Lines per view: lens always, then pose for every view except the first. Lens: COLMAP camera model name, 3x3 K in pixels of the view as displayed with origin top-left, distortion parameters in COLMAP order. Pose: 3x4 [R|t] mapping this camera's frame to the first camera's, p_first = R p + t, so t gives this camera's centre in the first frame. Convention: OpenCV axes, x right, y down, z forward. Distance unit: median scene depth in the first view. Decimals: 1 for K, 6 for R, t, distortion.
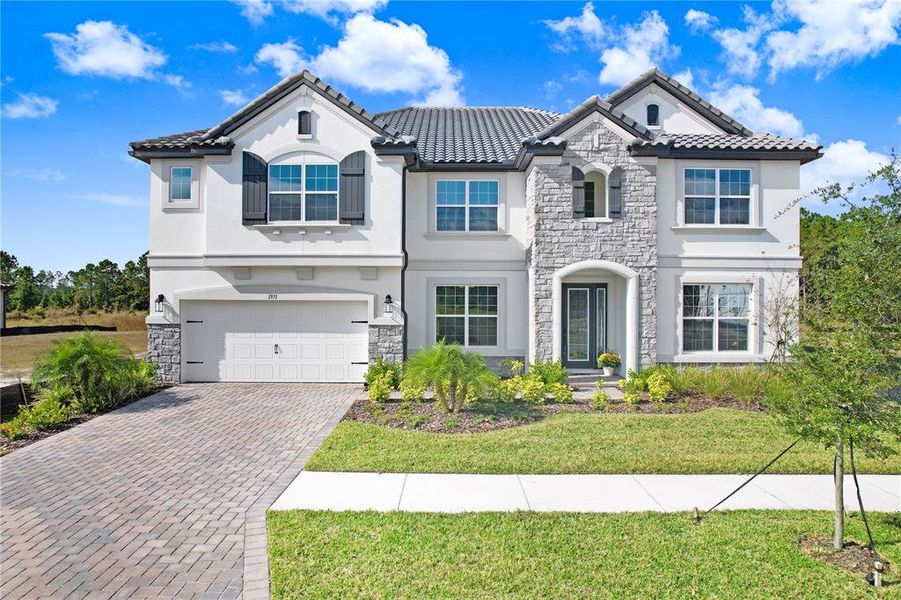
lens RADIAL K [[454.3, 0, 452.9], [0, 454.3, 301.9], [0, 0, 1]] dist [-0.066506, 0.027820]
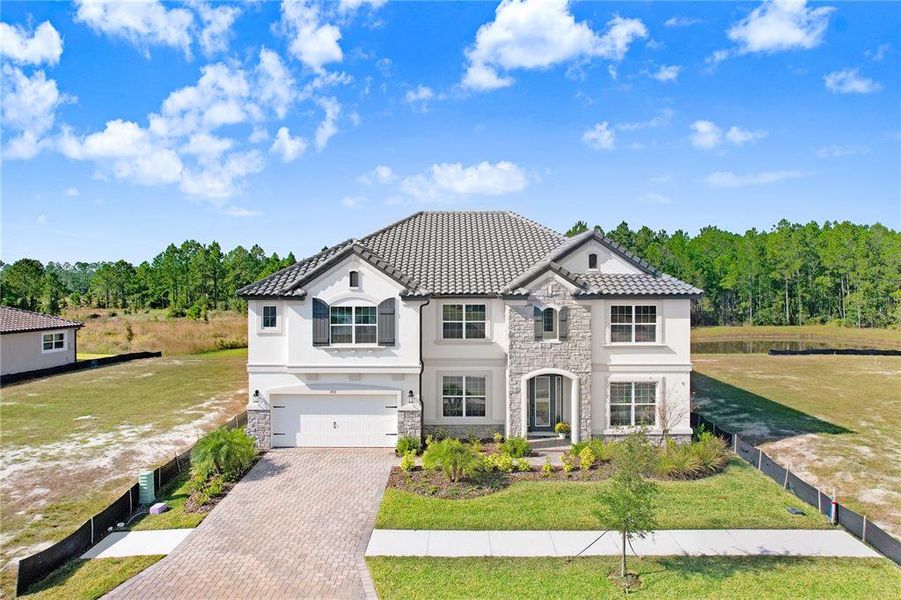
lens RADIAL K [[441.4, 0, 454.2], [0, 441.4, 298.5], [0, 0, 1]] dist [-0.062029, 0.023200]
pose [[0.999979, -0.005011, -0.004102, 0.007275], [0.005026, 0.999981, 0.003640, -0.330631], [0.004084, -0.003660, 0.999985, -0.453474]]
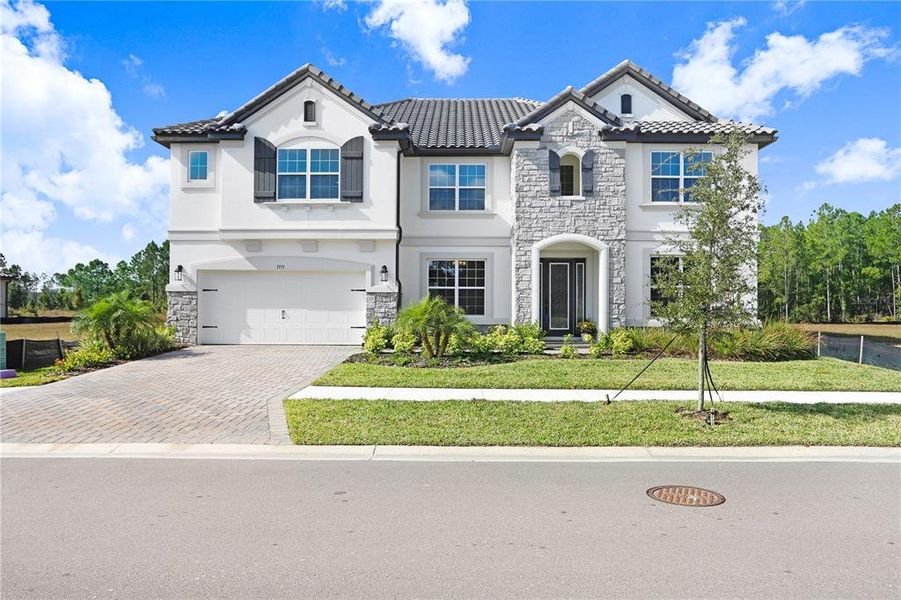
lens RADIAL K [[477.4, 0, 458.1], [0, 477.4, 302.5], [0, 0, 1]] dist [-0.058805, 0.032056]
pose [[0.999978, 0.001584, -0.006365, 0.047565], [-0.001614, 0.999988, -0.004668, 0.082159], [0.006357, 0.004678, 0.999969, -0.173546]]
